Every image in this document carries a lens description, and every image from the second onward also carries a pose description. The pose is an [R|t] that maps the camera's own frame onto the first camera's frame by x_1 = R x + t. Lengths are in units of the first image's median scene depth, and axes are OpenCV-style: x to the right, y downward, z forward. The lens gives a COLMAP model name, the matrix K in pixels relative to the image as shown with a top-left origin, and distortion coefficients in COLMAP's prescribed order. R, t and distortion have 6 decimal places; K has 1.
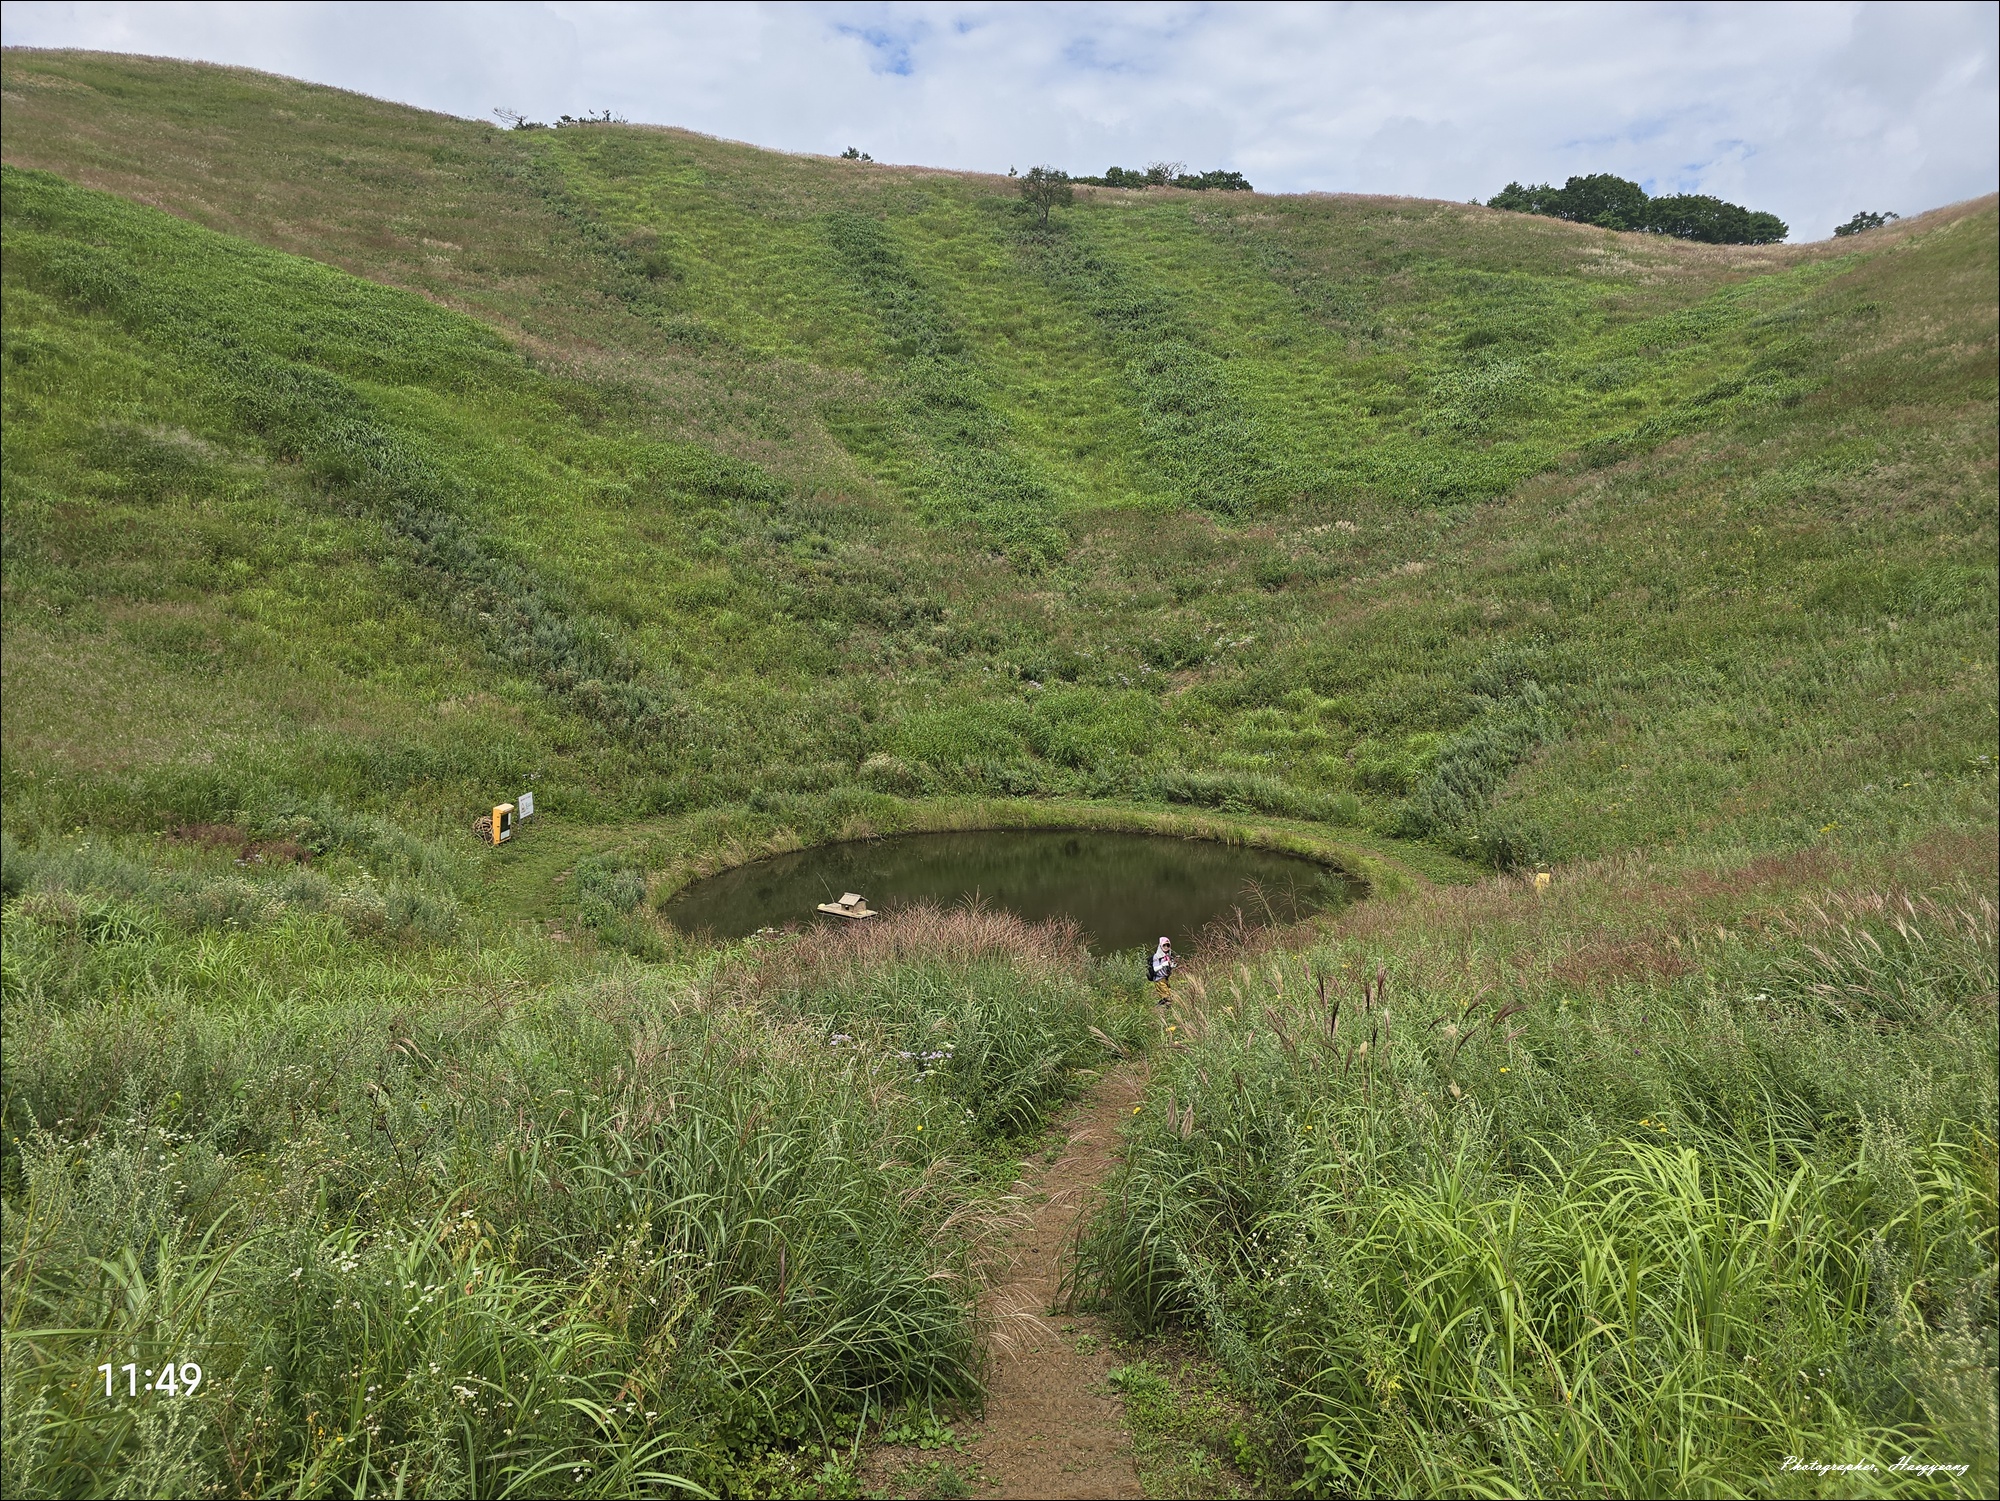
lens RADIAL K [[1258.8, 0, 999.5], [0, 1258.8, 755.1], [0, 0, 1]] dist [0.041147, -0.047771]
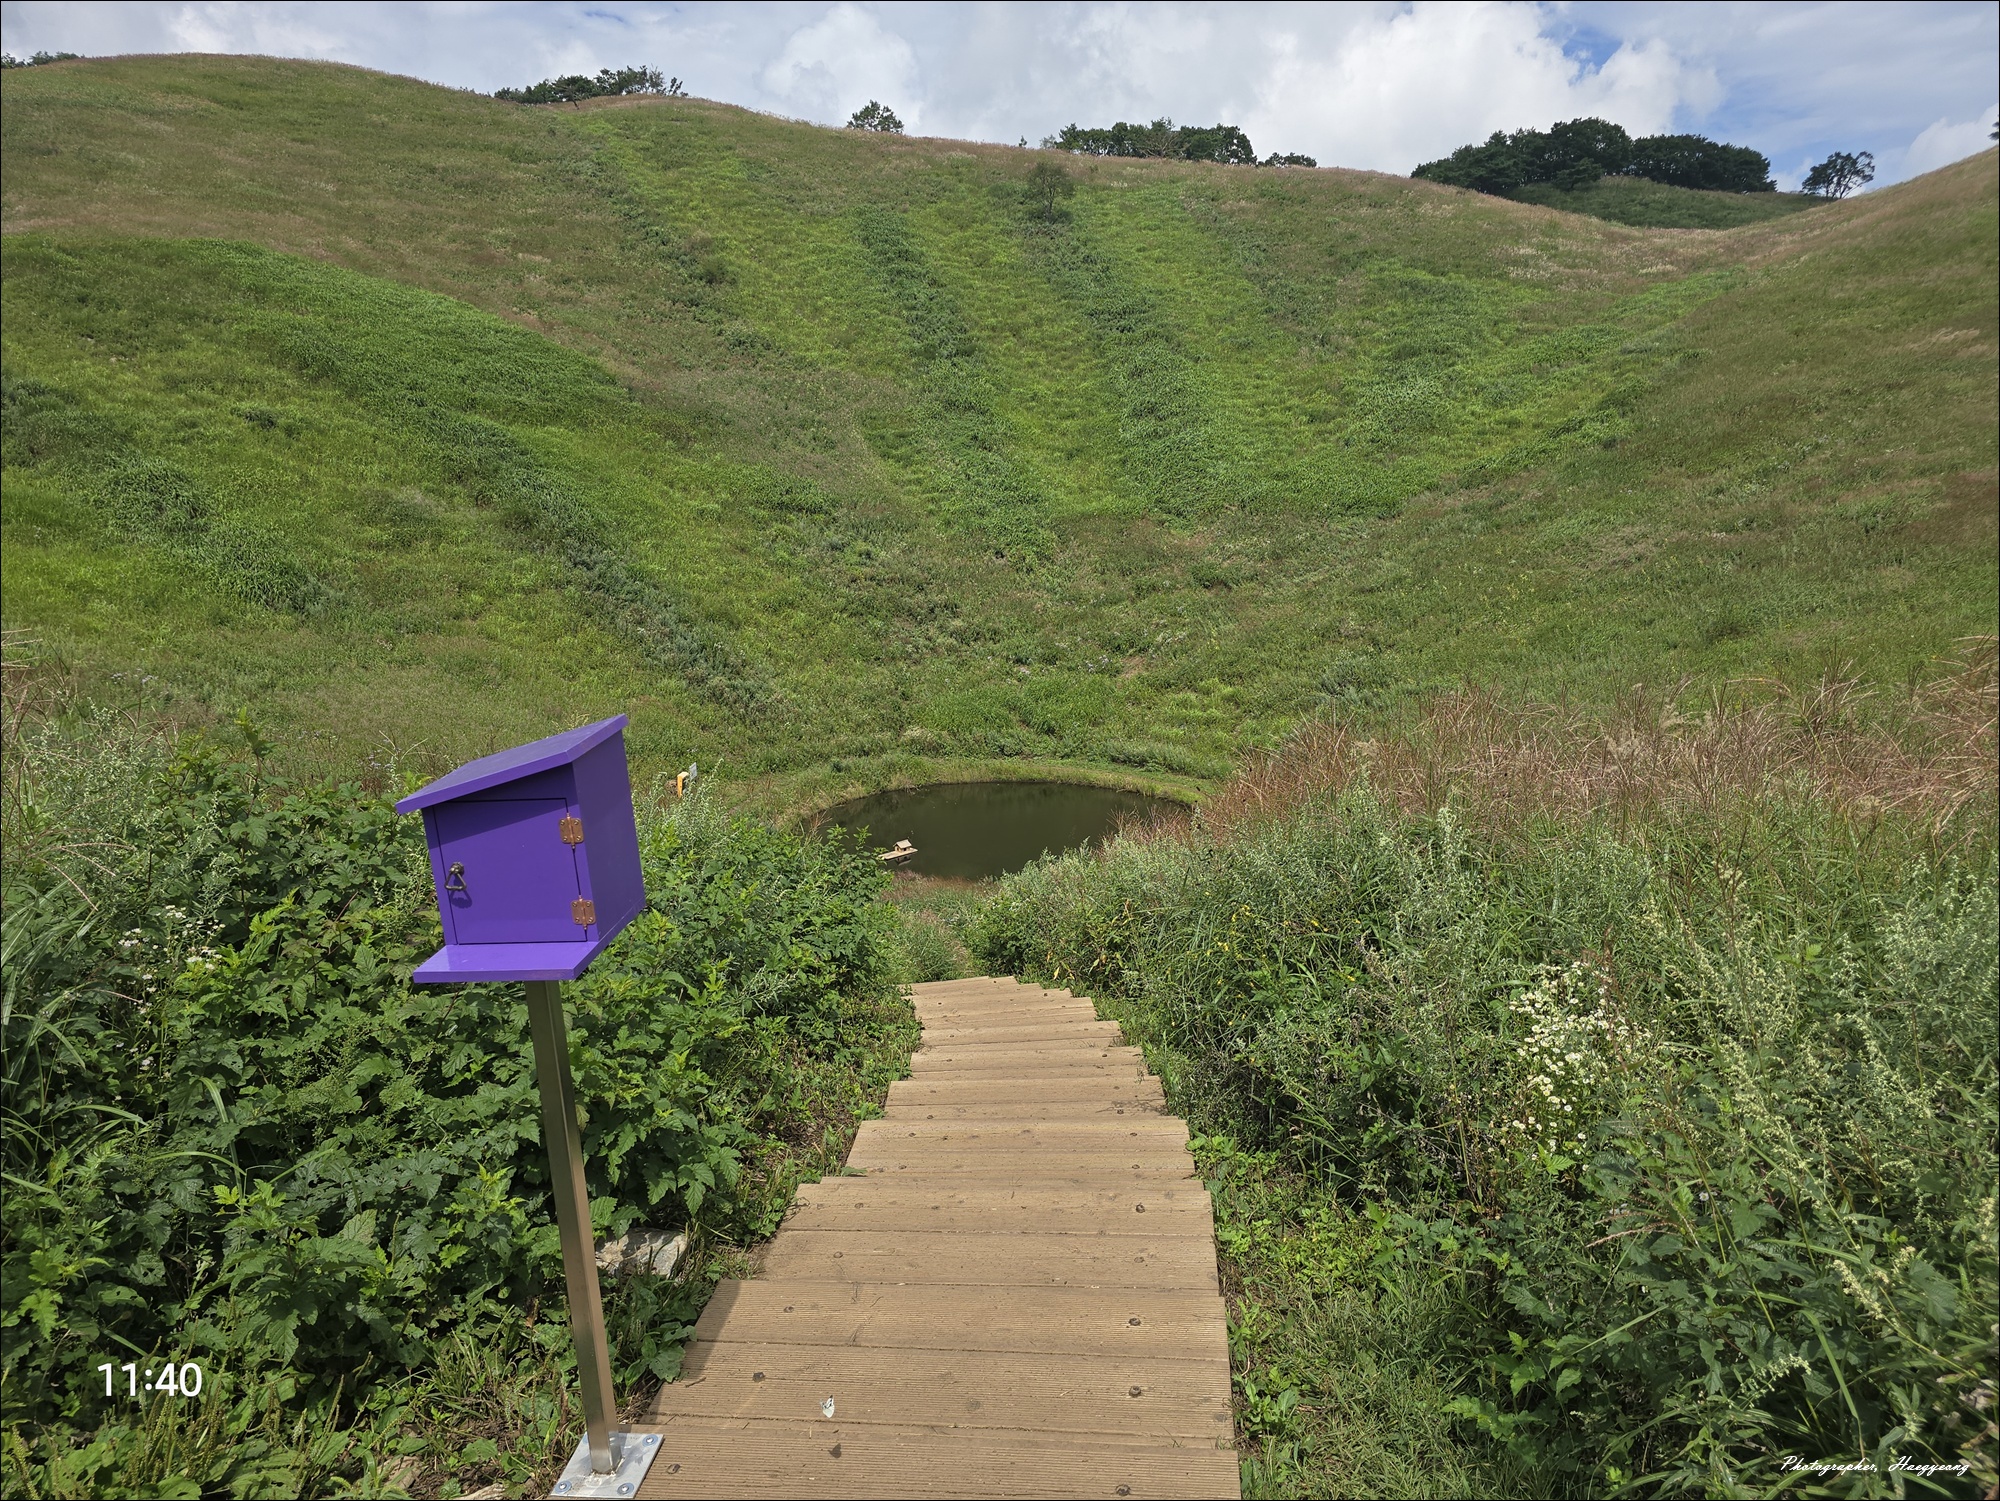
lens RADIAL K [[1258.8, 0, 999.5], [0, 1258.8, 755.1], [0, 0, 1]] dist [0.041147, -0.047771]
pose [[0.999911, 0.003724, -0.012807, 0.016349], [-0.002646, 0.996533, 0.083160, -0.068195], [0.013072, -0.083119, 0.996454, -0.339256]]
